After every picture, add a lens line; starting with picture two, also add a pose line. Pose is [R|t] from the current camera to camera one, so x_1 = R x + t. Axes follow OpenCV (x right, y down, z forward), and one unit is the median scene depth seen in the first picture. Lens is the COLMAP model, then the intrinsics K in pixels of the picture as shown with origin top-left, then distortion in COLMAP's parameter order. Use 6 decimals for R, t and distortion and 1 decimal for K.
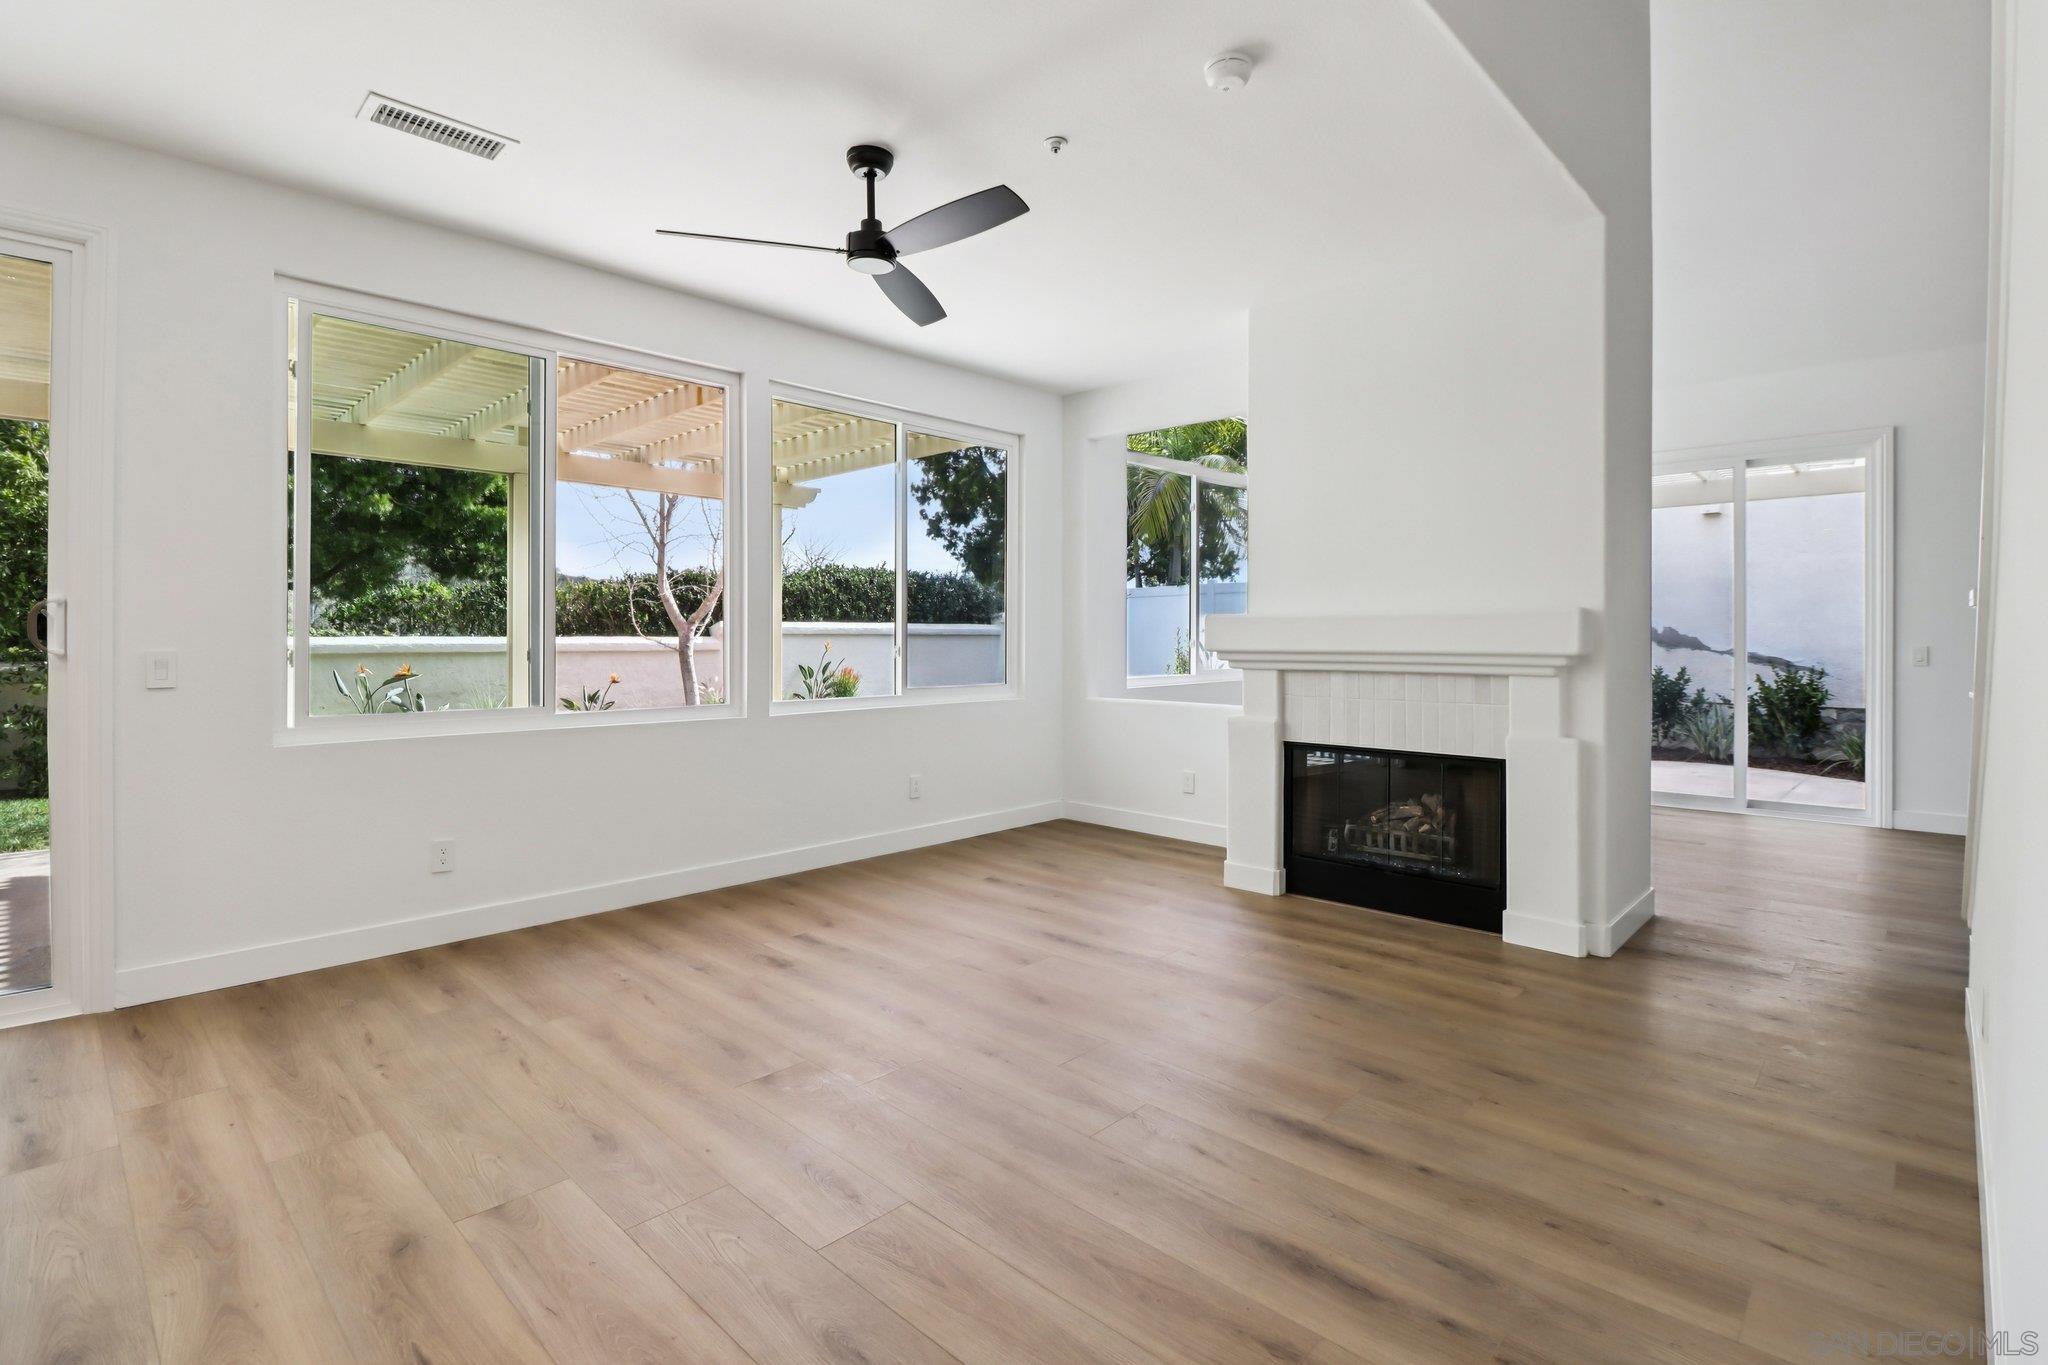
lens RADIAL K [[964.0, 0, 1033.1], [0, 964.0, 646.9], [0, 0, 1]] dist [0.000192, -0.014126]
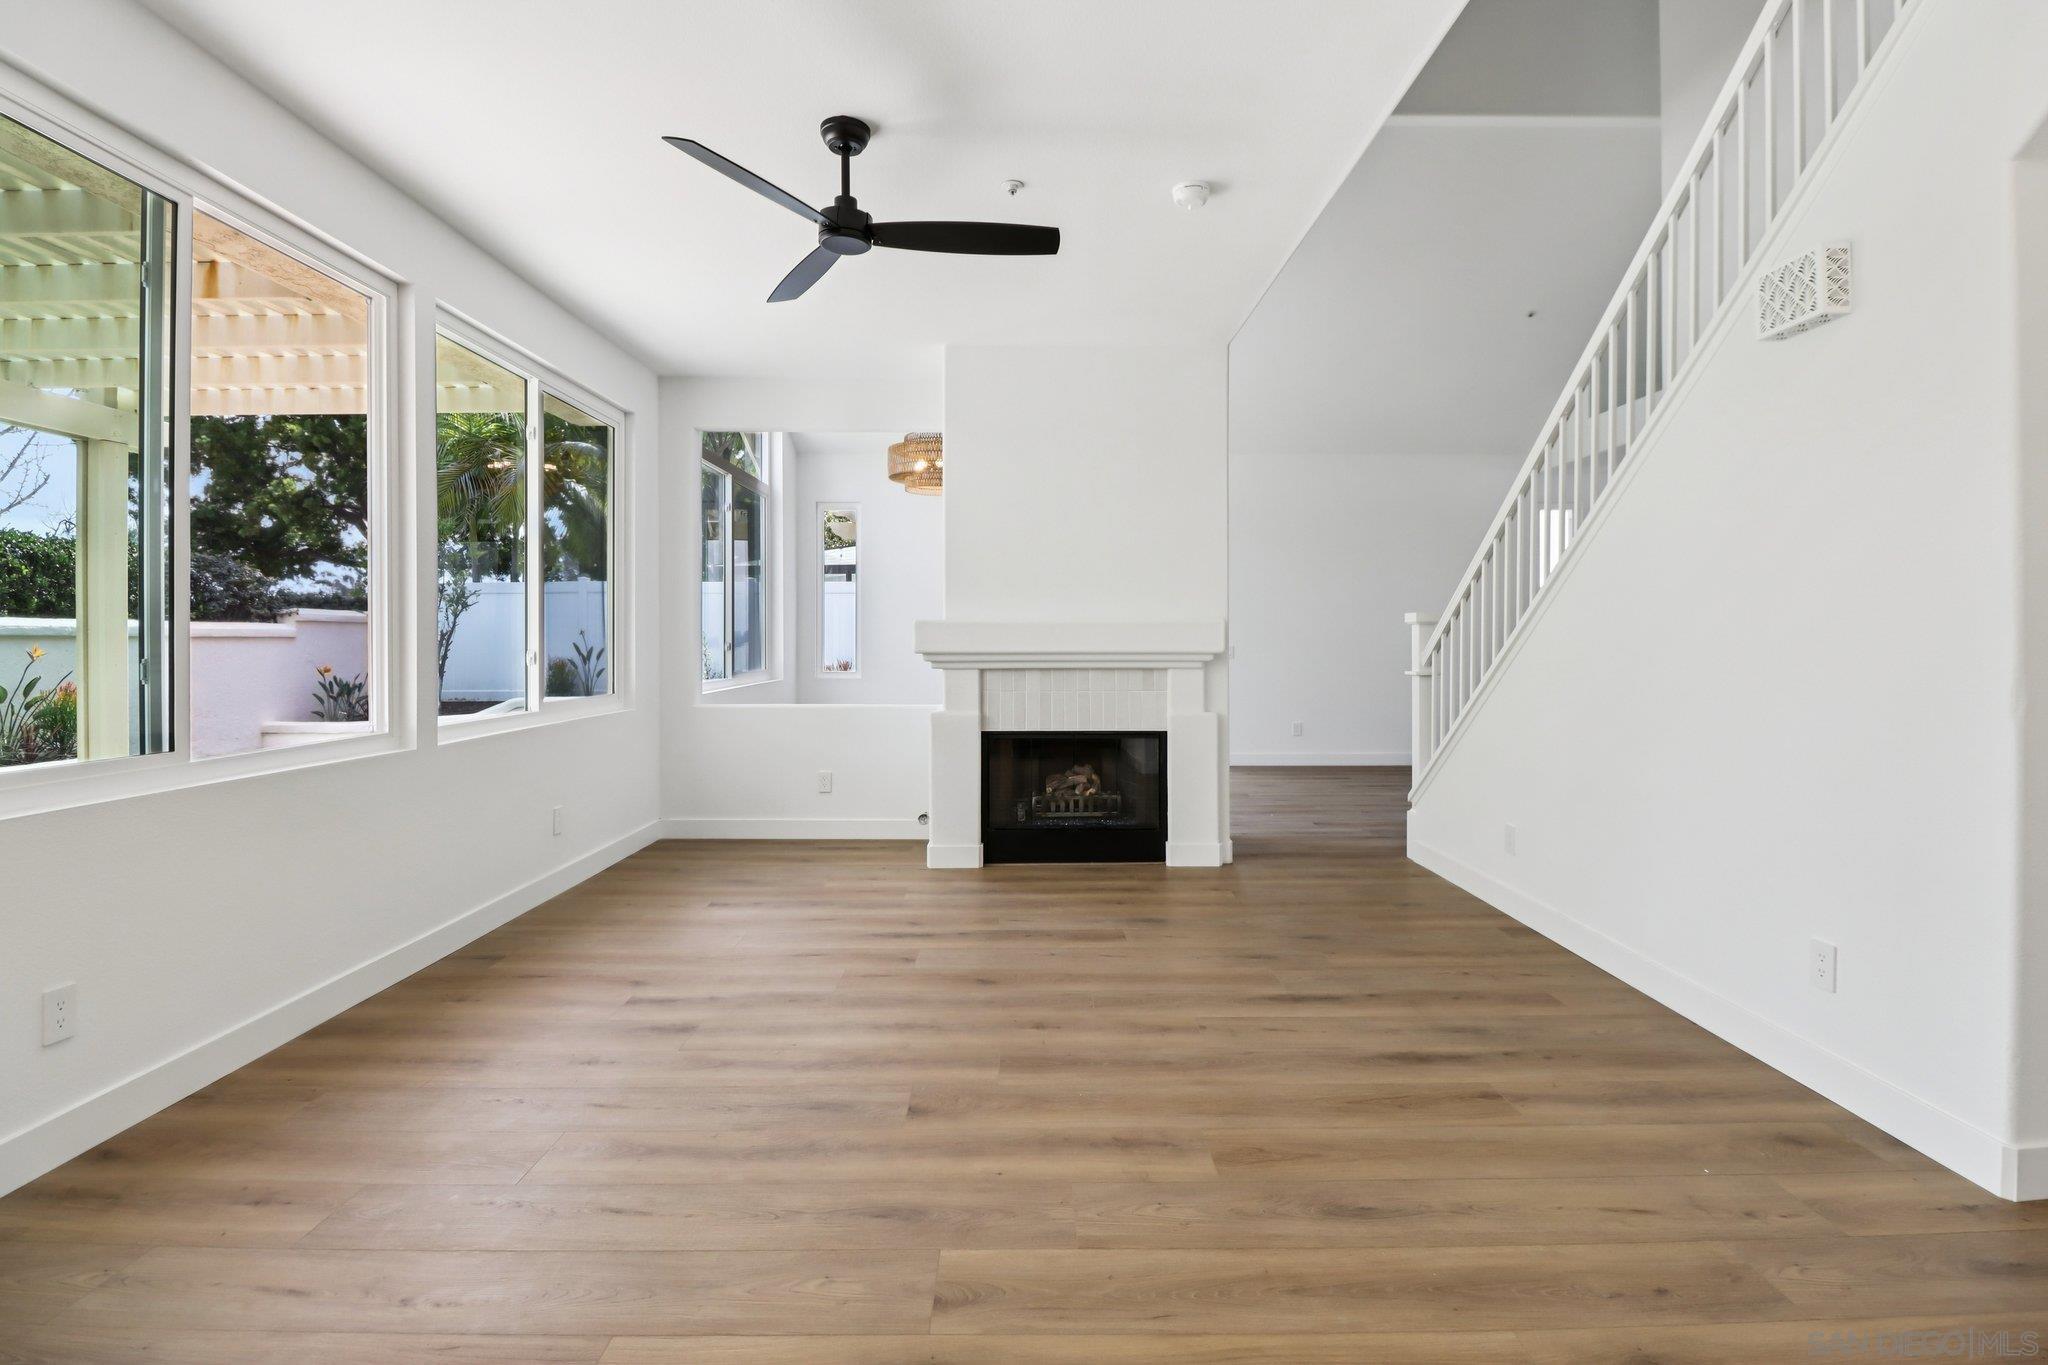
lens RADIAL K [[964.0, 0, 1033.1], [0, 964.0, 646.9], [0, 0, 1]] dist [0.000192, -0.014126]
pose [[0.715701, -0.007061, 0.698371, -0.571393], [0.007809, 0.999967, 0.002107, -0.004908], [-0.698363, 0.003946, 0.715732, 0.162335]]
